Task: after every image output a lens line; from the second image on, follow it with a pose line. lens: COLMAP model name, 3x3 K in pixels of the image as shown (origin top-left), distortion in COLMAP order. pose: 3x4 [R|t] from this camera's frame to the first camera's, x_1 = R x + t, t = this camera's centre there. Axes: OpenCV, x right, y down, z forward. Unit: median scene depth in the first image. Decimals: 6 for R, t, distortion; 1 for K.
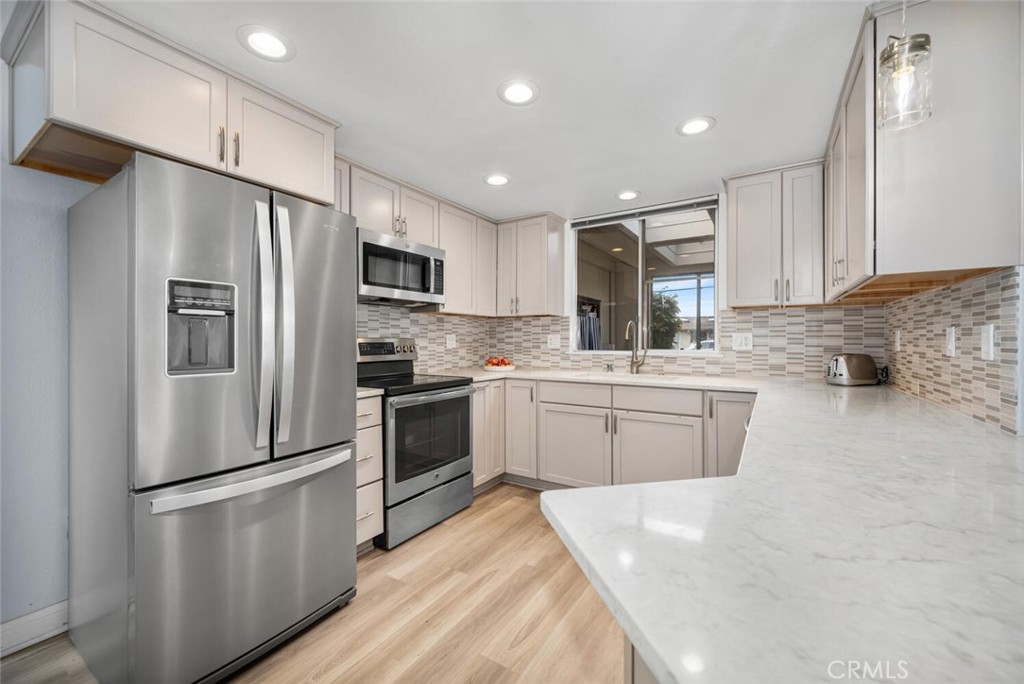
lens RADIAL K [[408.6, 0, 514.7], [0, 408.6, 339.7], [0, 0, 1]] dist [-0.000693, -0.000795]
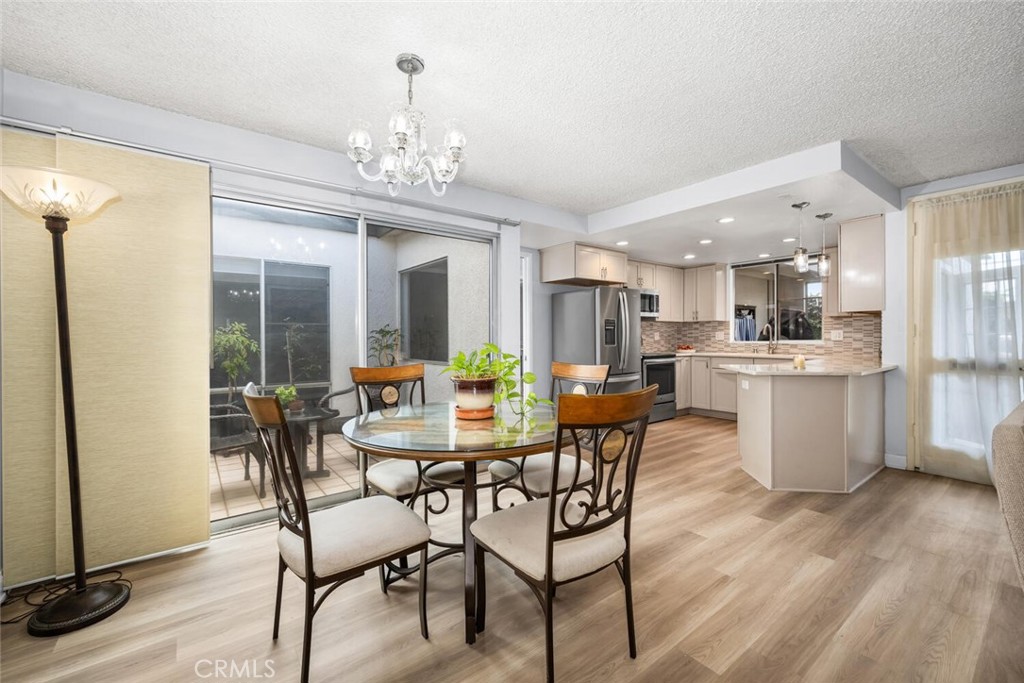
lens RADIAL K [[435.4, 0, 511.5], [0, 435.4, 336.2], [0, 0, 1]] dist [-0.008508, 0.000658]
pose [[0.940752, -0.005877, -0.339045, -0.134056], [0.006308, 0.999980, 0.000168, -0.000123], [0.339037, -0.002296, 0.940770, -1.249727]]
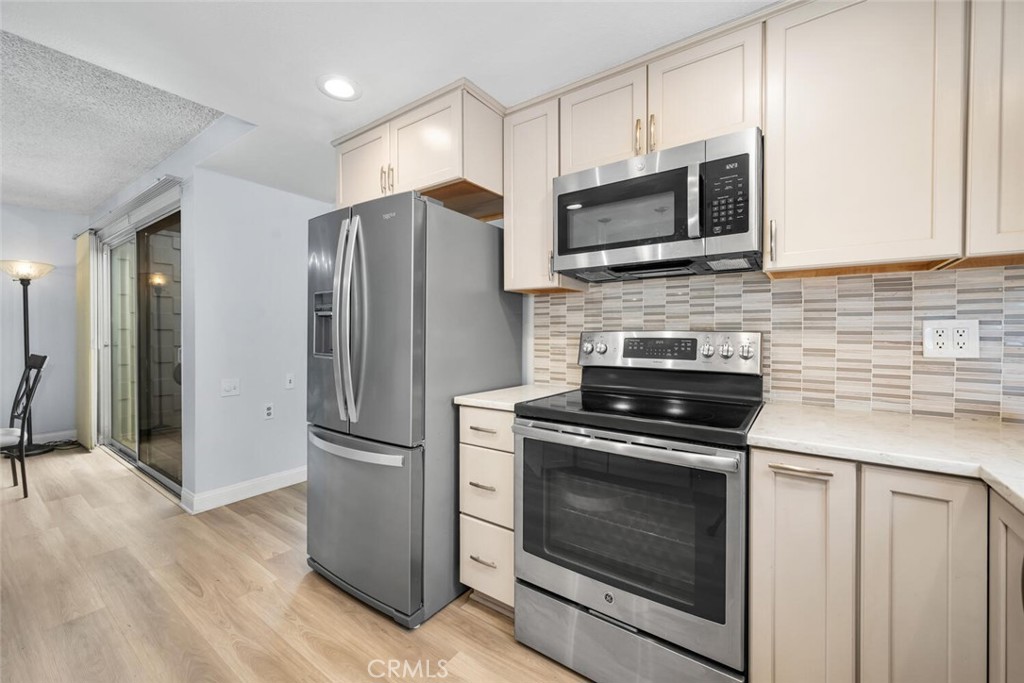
lens RADIAL K [[408.6, 0, 508.2], [0, 408.6, 336.2], [0, 0, 1]] dist [-0.000693, -0.000795]
pose [[-0.064059, 0.008749, -0.997908, 0.285072], [-0.002368, 0.999957, 0.008919, -0.001086], [0.997943, 0.002935, -0.064036, 0.785899]]
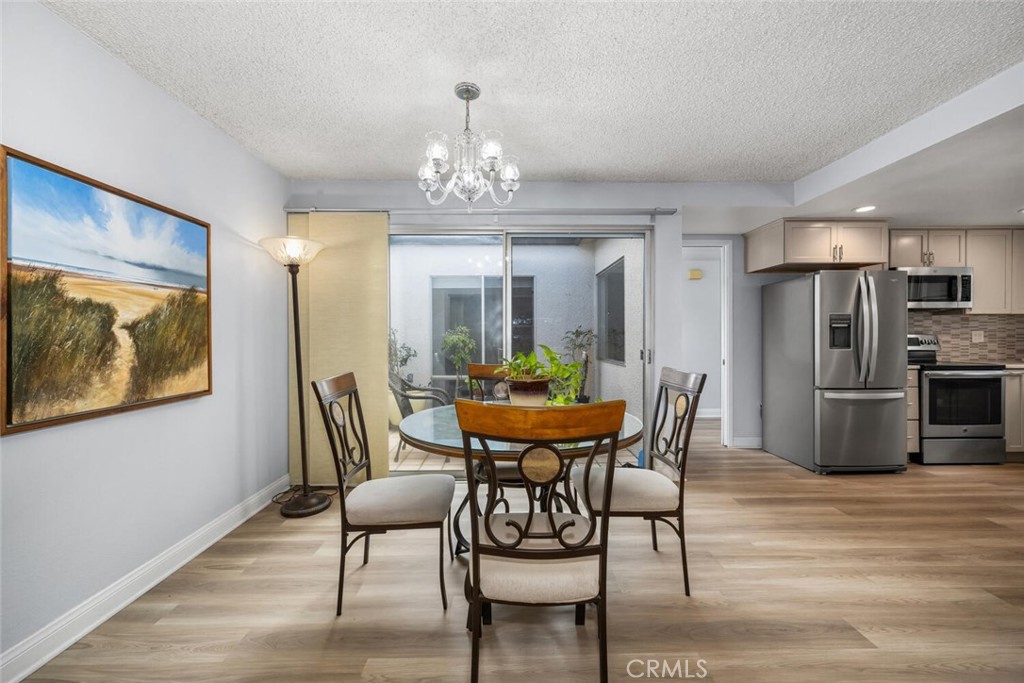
lens RADIAL K [[408.6, 0, 504.2], [0, 408.6, 340.4], [0, 0, 1]] dist [-0.000693, -0.000795]
pose [[0.541177, 0.003304, -0.840902, 0.118986], [0.004866, 0.999963, 0.007060, -0.000389], [0.840894, -0.007913, 0.541141, -0.994211]]
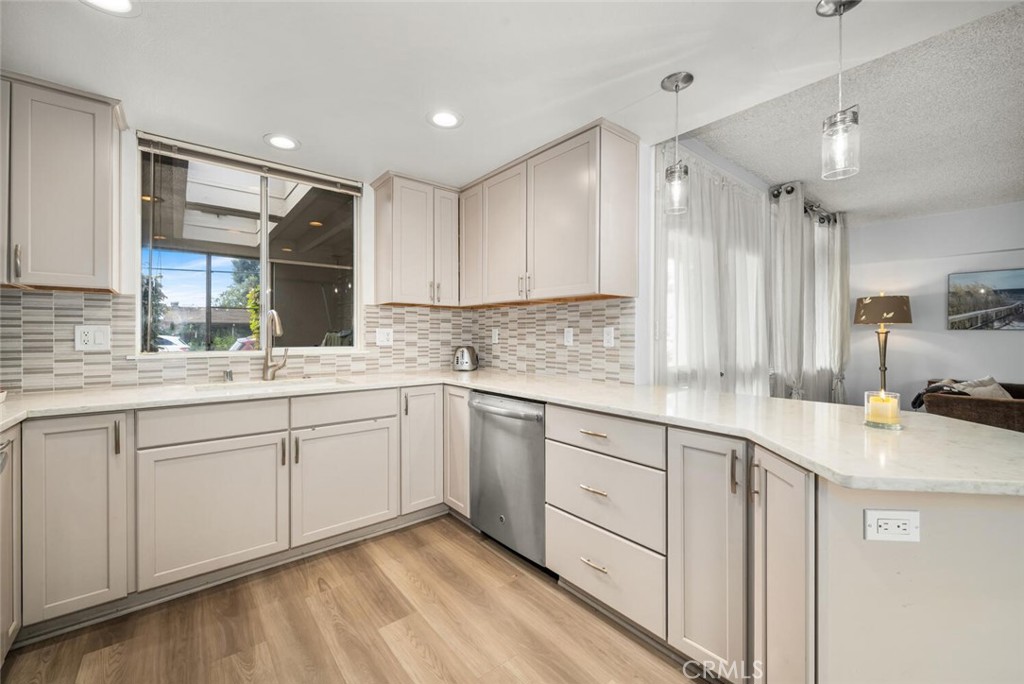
lens RADIAL K [[408.6, 0, 511.5], [0, 408.6, 335.2], [0, 0, 1]] dist [-0.000693, -0.000795]
pose [[0.313177, -0.000126, 0.949695, -0.313398], [-0.001469, 0.999999, 0.000617, -0.001054], [-0.949693, -0.001588, 0.313177, 0.378383]]
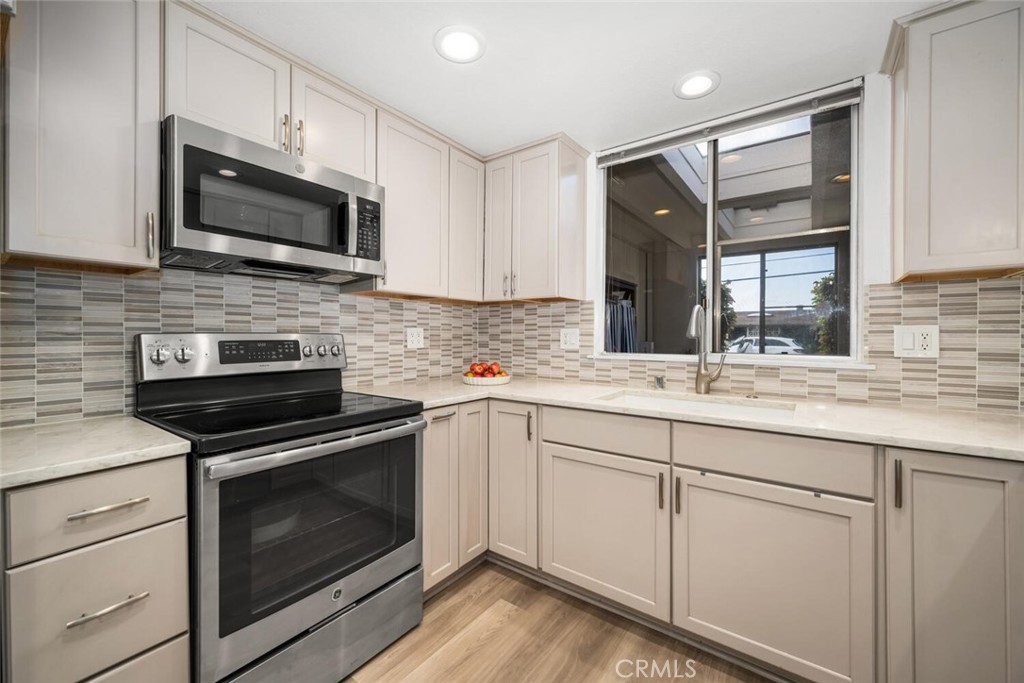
lens RADIAL K [[408.6, 0, 513.3], [0, 408.6, 335.8], [0, 0, 1]] dist [-0.000693, -0.000795]
pose [[0.997697, 0.003084, -0.067765, 0.062112], [-0.003012, 0.999995, 0.001177, -0.001699], [0.067768, -0.000971, 0.997701, 0.424782]]
